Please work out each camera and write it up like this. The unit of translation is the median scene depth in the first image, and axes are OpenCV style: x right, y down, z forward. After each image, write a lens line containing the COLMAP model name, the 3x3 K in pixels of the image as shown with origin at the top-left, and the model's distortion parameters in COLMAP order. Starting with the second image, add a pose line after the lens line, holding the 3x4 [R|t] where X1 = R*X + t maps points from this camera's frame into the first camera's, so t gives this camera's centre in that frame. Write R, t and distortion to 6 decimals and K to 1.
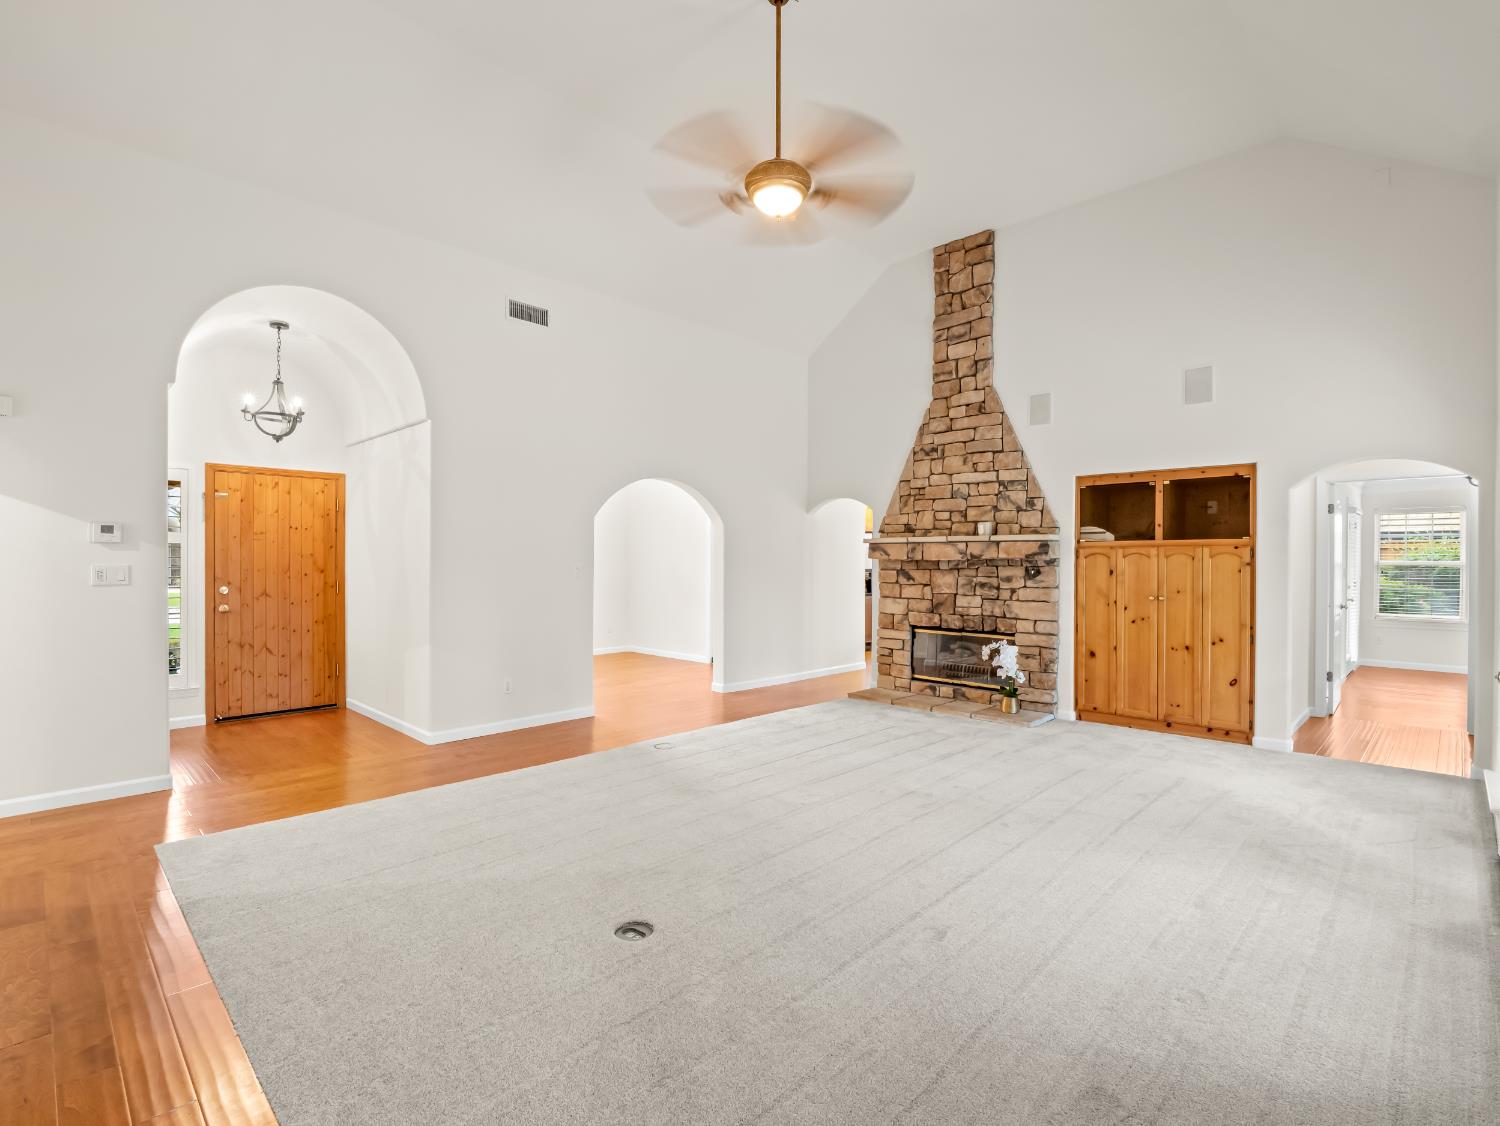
lens RADIAL K [[721.1, 0, 751.8], [0, 721.1, 561.6], [0, 0, 1]] dist [-0.003518, -0.000661]
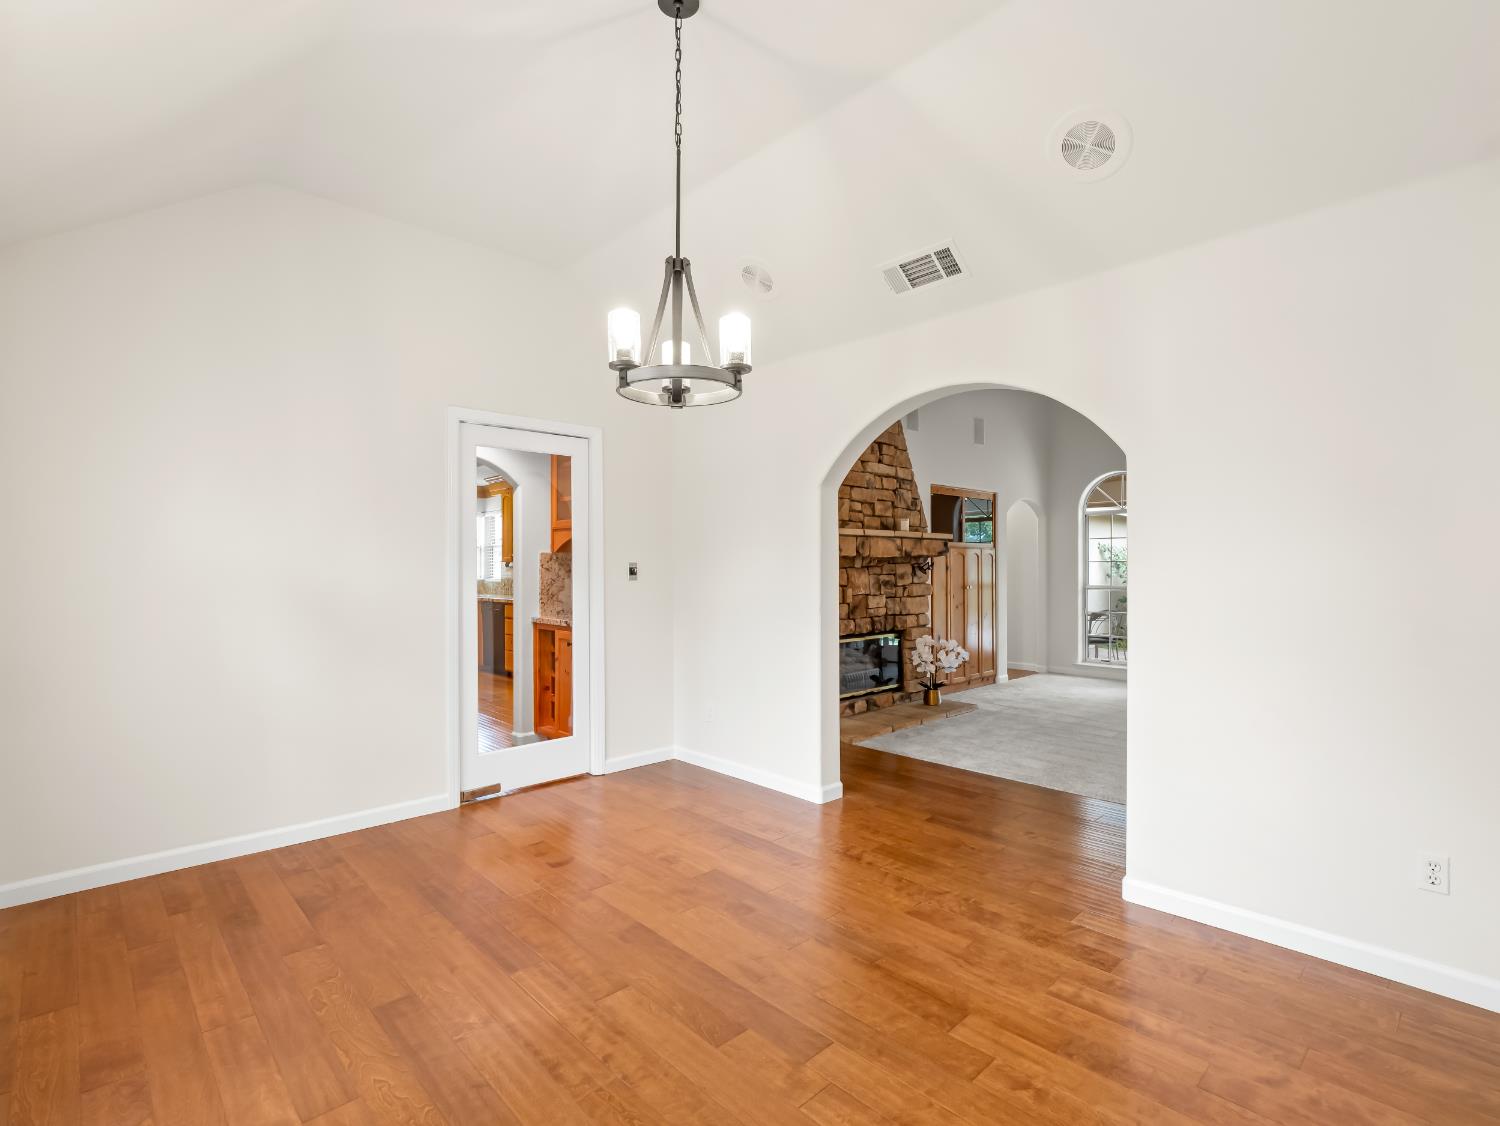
lens RADIAL K [[721.1, 0, 753.6], [0, 721.1, 567.1], [0, 0, 1]] dist [-0.003518, -0.000661]
pose [[0.046010, -0.005697, 0.998925, -0.640624], [0.003480, 0.999979, 0.005542, 0.005035], [-0.998935, 0.003221, 0.046029, 1.126543]]
